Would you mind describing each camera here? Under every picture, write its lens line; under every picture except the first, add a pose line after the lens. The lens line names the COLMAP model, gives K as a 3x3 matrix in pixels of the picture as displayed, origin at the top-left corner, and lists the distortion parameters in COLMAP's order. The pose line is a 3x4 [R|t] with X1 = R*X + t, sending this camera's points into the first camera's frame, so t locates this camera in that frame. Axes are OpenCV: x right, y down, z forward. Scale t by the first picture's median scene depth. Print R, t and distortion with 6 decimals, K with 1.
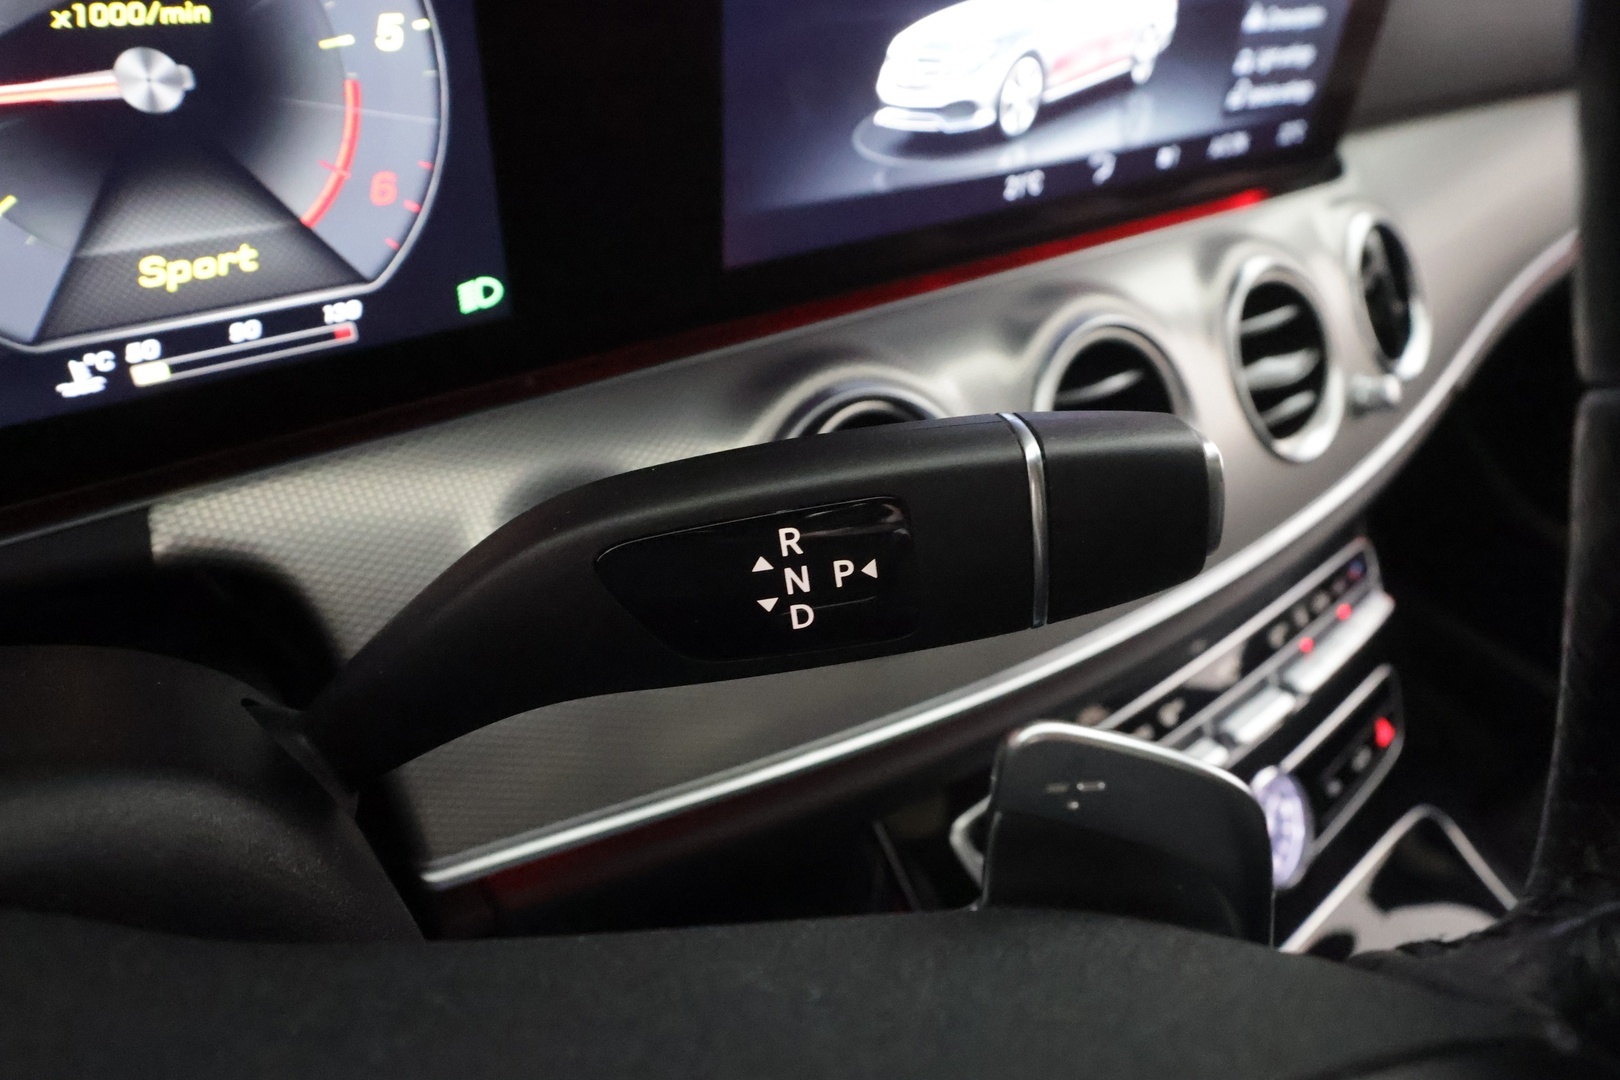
lens RADIAL K [[1037.6, 0, 815.8], [0, 1037.6, 555.4], [0, 0, 1]] dist [-0.004158, -0.002699]
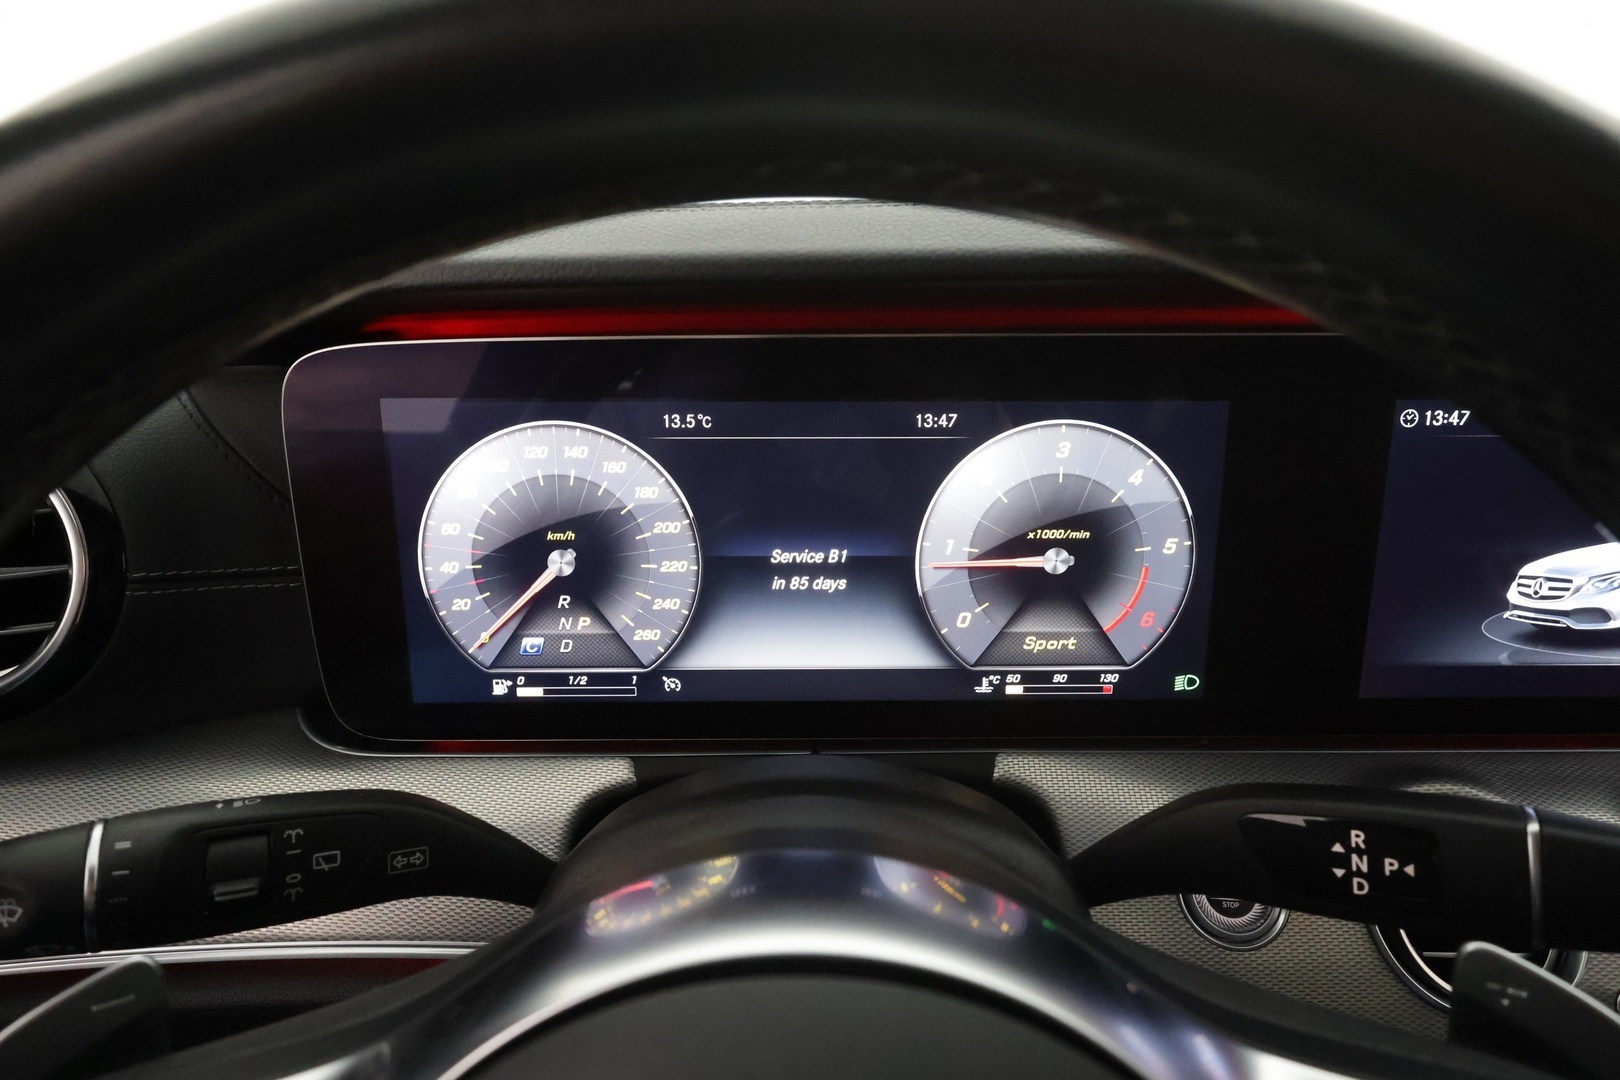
lens RADIAL K [[896.8, 0, 810.0], [0, 896.8, 540.0], [0, 0, 1]] dist [-0.007014, -0.000834]
pose [[0.777252, 0.077827, -0.624358, 0.129611], [-0.321203, 0.902353, -0.287380, 0.212196], [0.541026, 0.423913, 0.726354, -0.676795]]
